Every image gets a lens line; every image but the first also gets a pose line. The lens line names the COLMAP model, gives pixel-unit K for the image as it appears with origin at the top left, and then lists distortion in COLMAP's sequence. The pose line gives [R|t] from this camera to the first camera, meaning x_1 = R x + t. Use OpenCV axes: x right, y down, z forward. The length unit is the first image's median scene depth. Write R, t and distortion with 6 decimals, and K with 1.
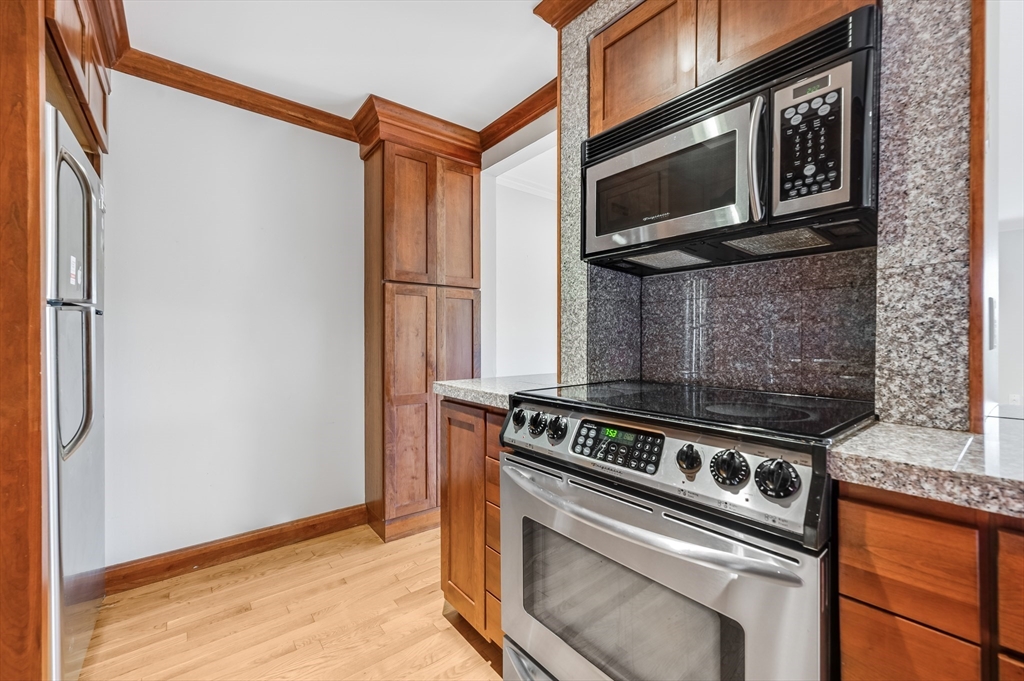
lens RADIAL K [[411.0, 0, 513.5], [0, 411.0, 342.4], [0, 0, 1]] dist [-0.005426, 0.000555]
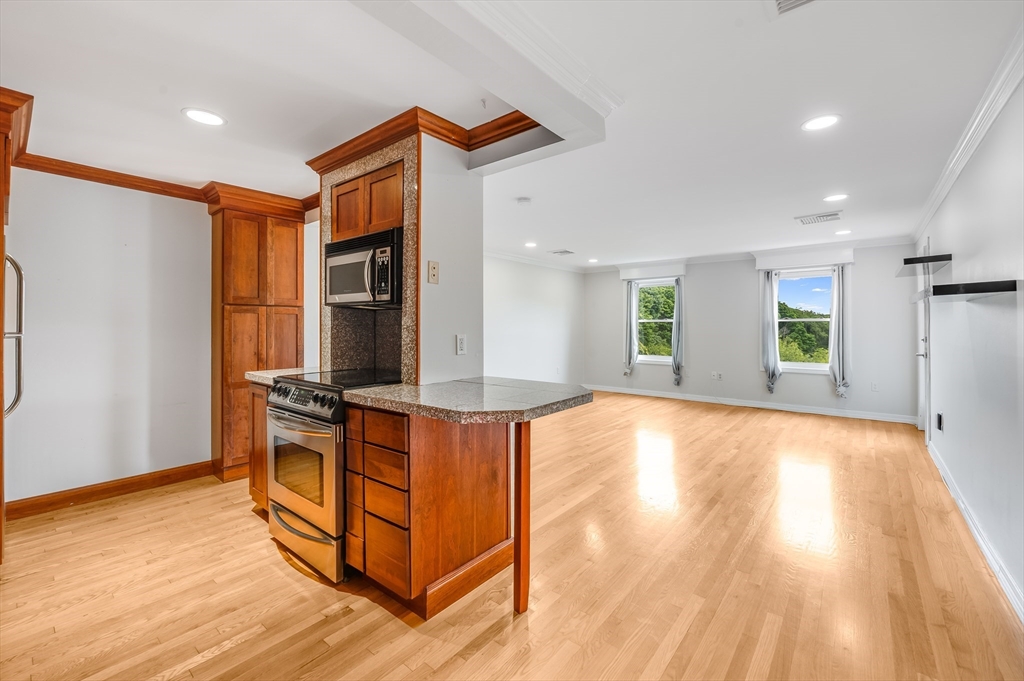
lens RADIAL K [[406.2, 0, 511.7], [0, 406.2, 325.8], [0, 0, 1]] dist [-0.009320, 0.000371]
pose [[0.976039, 0.000240, 0.217597, 0.576288], [0.001908, 0.999952, -0.009660, -0.085573], [-0.217588, 0.009844, 0.975991, -0.971258]]
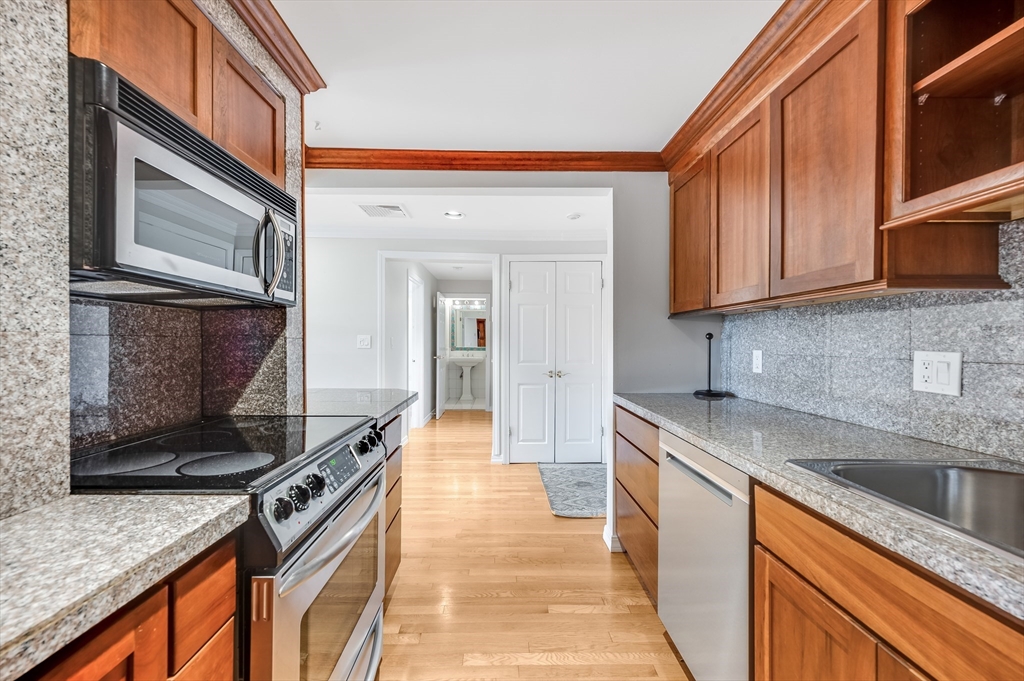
lens RADIAL K [[411.0, 0, 508.5], [0, 411.0, 341.7], [0, 0, 1]] dist [-0.005426, 0.000555]
pose [[-0.793028, -0.003735, 0.609173, -0.607940], [-0.000214, 0.999983, 0.005853, -0.099009], [-0.609185, 0.004511, -0.793015, 1.070547]]
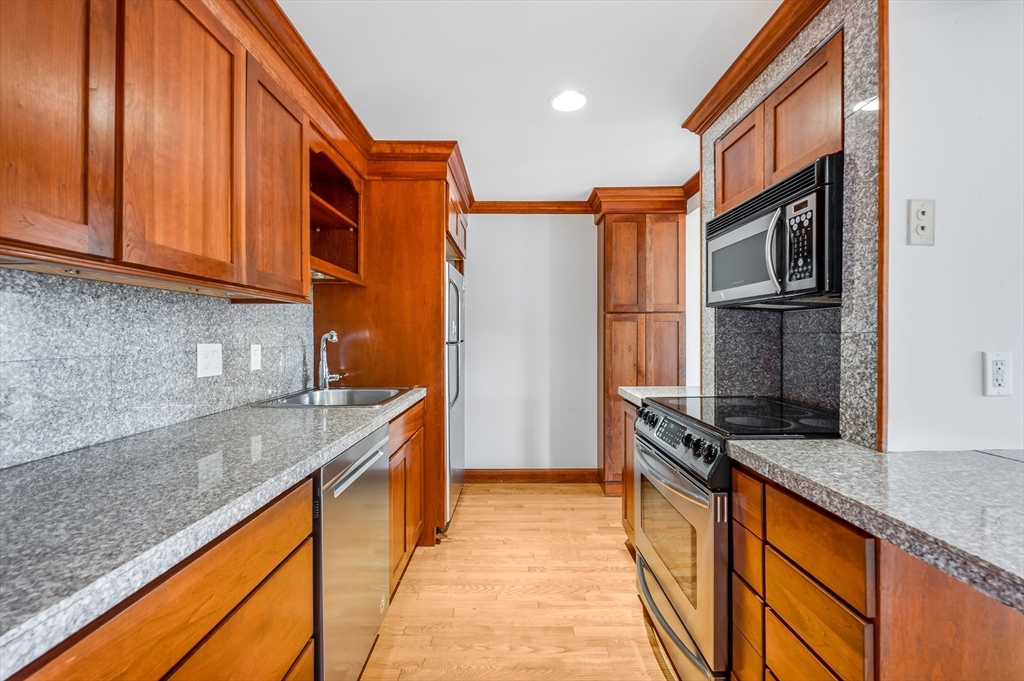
lens RADIAL K [[411.0, 0, 519.0], [0, 411.0, 339.4], [0, 0, 1]] dist [-0.005426, 0.000555]
pose [[0.786419, 0.001757, -0.617691, 0.506546], [-0.001860, 0.999998, 0.000477, -0.087679], [0.617691, 0.000774, 0.786421, -0.467994]]
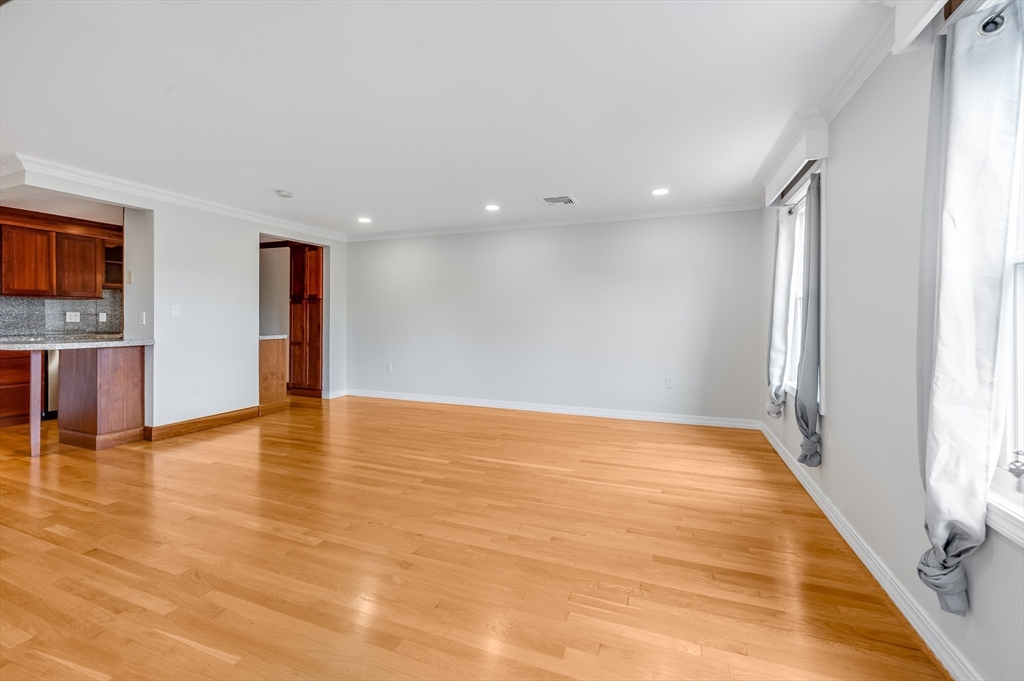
lens RADIAL K [[411.0, 0, 534.6], [0, 411.0, 321.1], [0, 0, 1]] dist [-0.005426, 0.000555]
pose [[0.539112, 0.003647, -0.842226, 4.340295], [-0.009192, 0.999957, -0.001553, -0.027887], [0.842184, 0.008579, 0.539122, 1.336868]]
